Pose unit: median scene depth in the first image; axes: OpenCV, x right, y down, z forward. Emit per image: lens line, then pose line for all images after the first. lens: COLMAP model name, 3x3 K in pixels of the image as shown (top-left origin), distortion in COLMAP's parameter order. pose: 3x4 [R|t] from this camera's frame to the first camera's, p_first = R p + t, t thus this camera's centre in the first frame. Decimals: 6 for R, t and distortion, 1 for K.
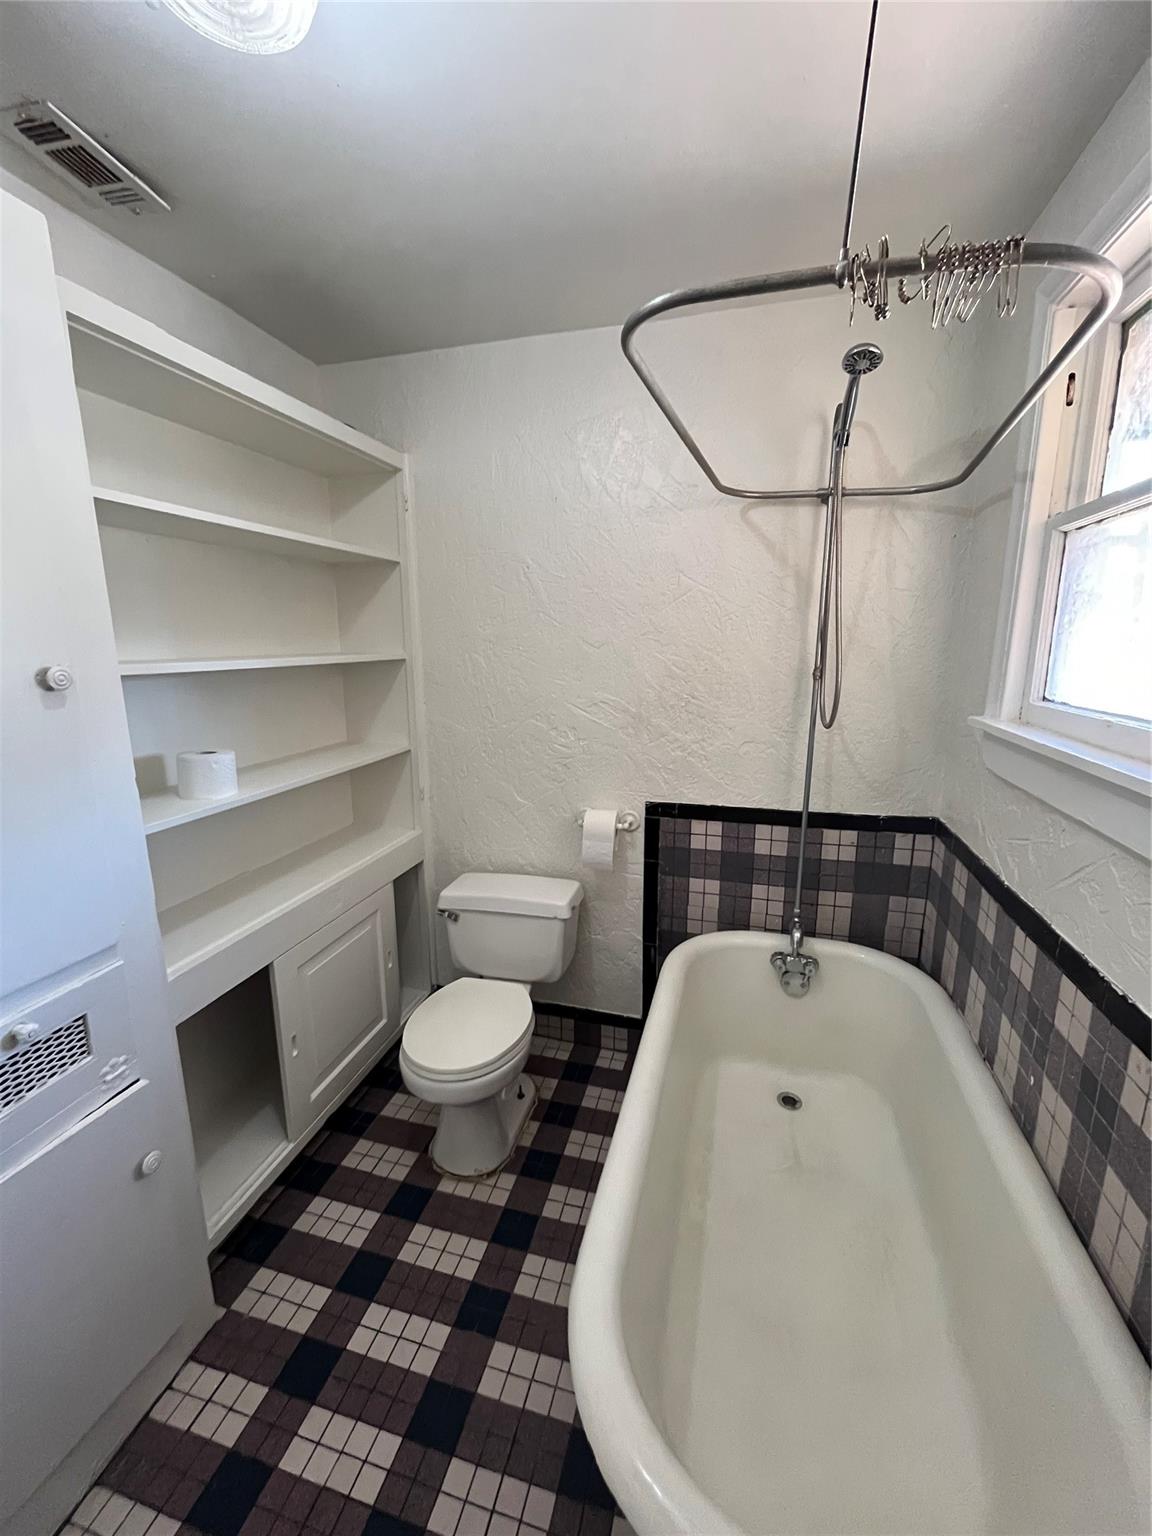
lens RADIAL K [[621.0, 0, 576.6], [0, 621.0, 765.3], [0, 0, 1]] dist [-0.000260, -0.000634]
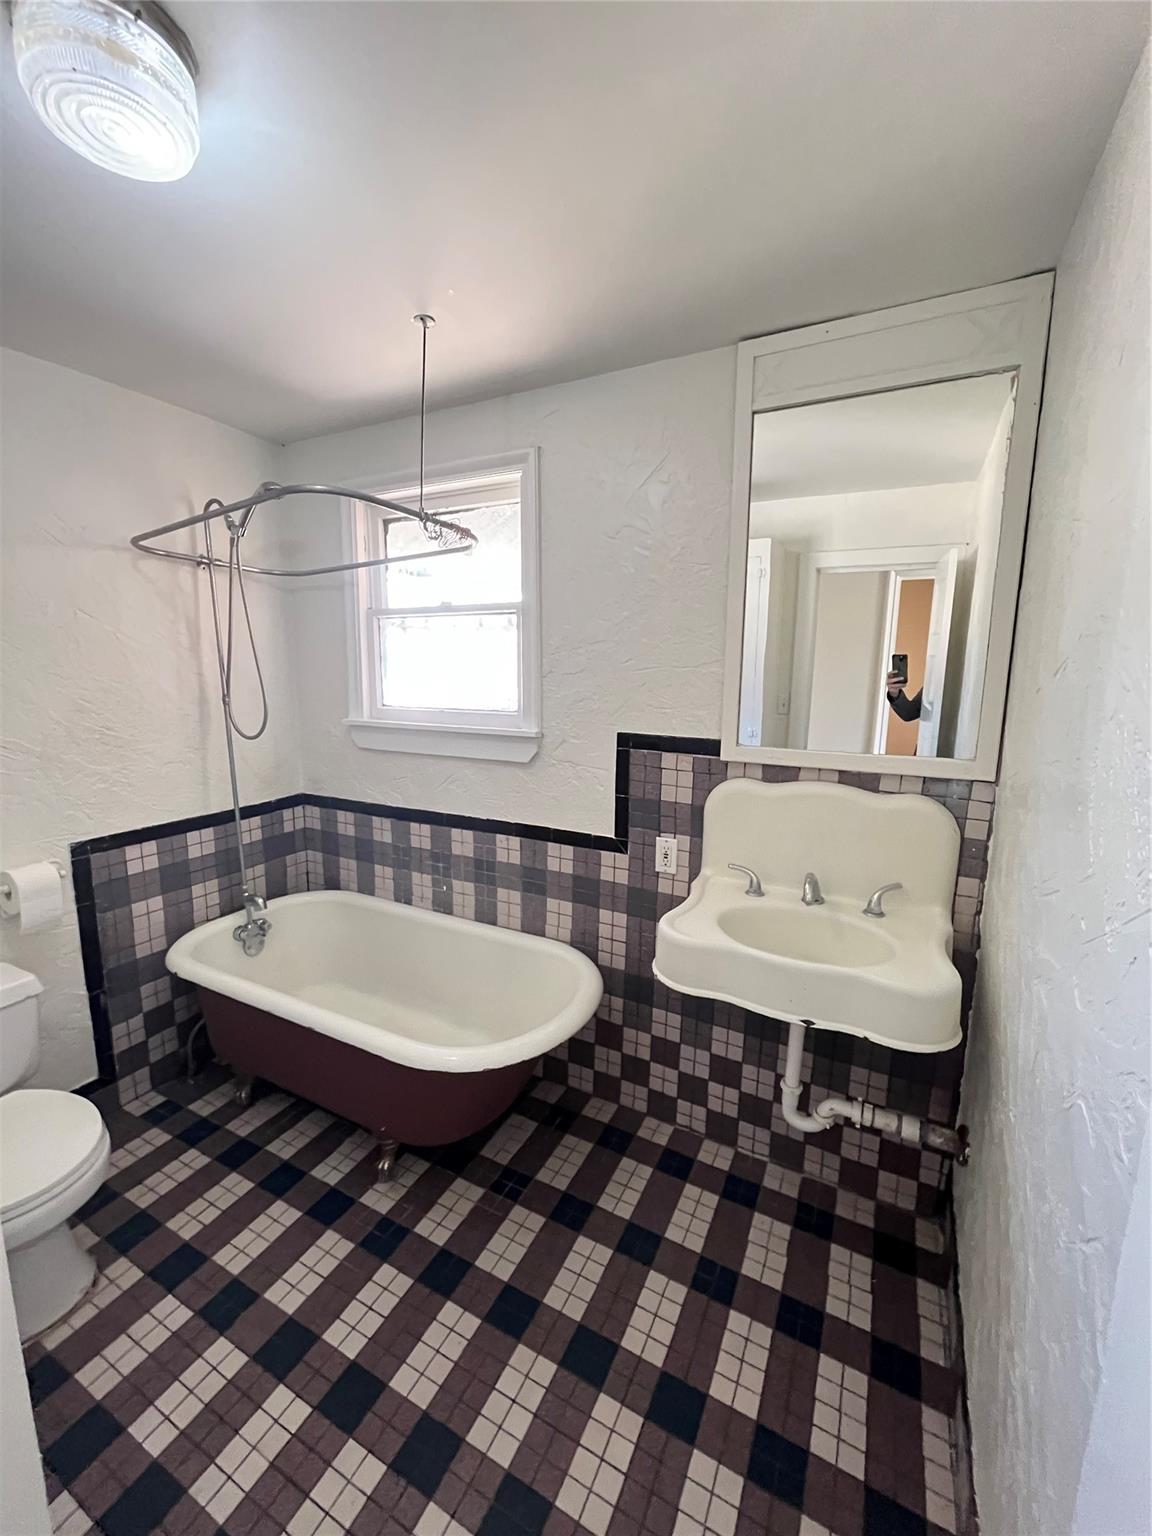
lens RADIAL K [[621.0, 0, 576.6], [0, 621.0, 765.3], [0, 0, 1]] dist [-0.000260, -0.000634]
pose [[0.208146, -0.150129, 0.966507, -0.667327], [0.189570, 0.975605, 0.110716, -0.017626], [-0.959551, 0.160176, 0.231528, 0.027728]]
